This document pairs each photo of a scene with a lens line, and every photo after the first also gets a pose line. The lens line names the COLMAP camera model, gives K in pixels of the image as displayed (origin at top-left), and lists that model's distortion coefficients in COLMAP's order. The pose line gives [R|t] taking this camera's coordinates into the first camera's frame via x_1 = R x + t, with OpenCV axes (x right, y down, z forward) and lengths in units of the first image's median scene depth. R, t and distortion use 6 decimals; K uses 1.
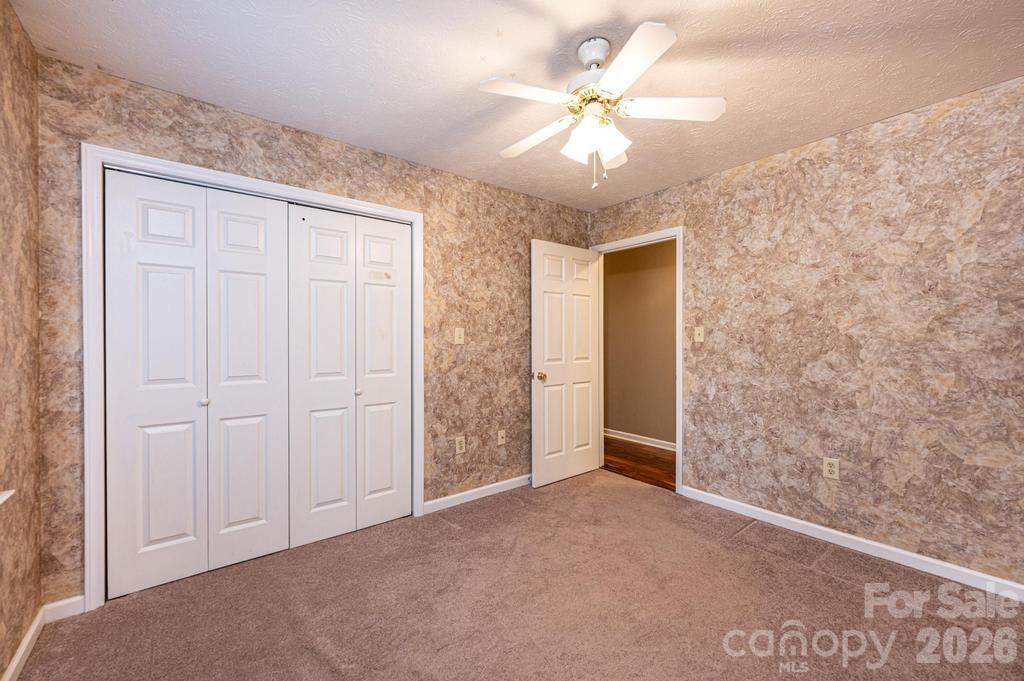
lens RADIAL K [[441.8, 0, 546.5], [0, 441.8, 344.7], [0, 0, 1]] dist [0.003905, -0.000002]
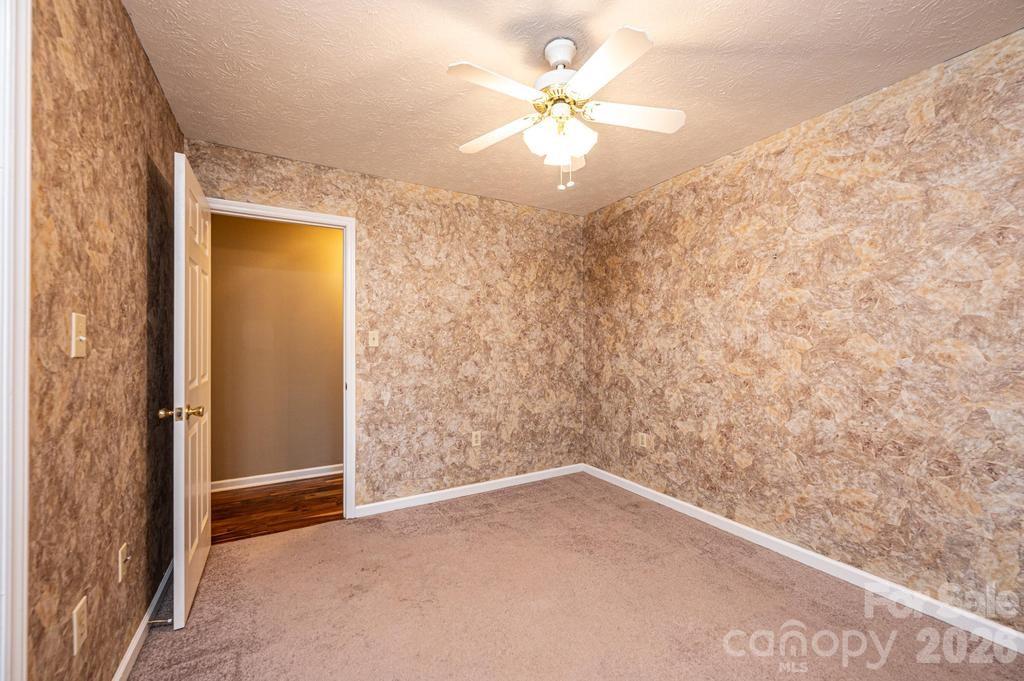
lens RADIAL K [[404.7, 0, 517.4], [0, 404.7, 343.2], [0, 0, 1]] dist [-0.000502, 0.000452]
pose [[0.157076, 0.002397, 0.987584, -0.522431], [0.014850, 0.999878, -0.004789, -0.005625], [-0.987475, 0.015418, 0.157021, 0.625600]]
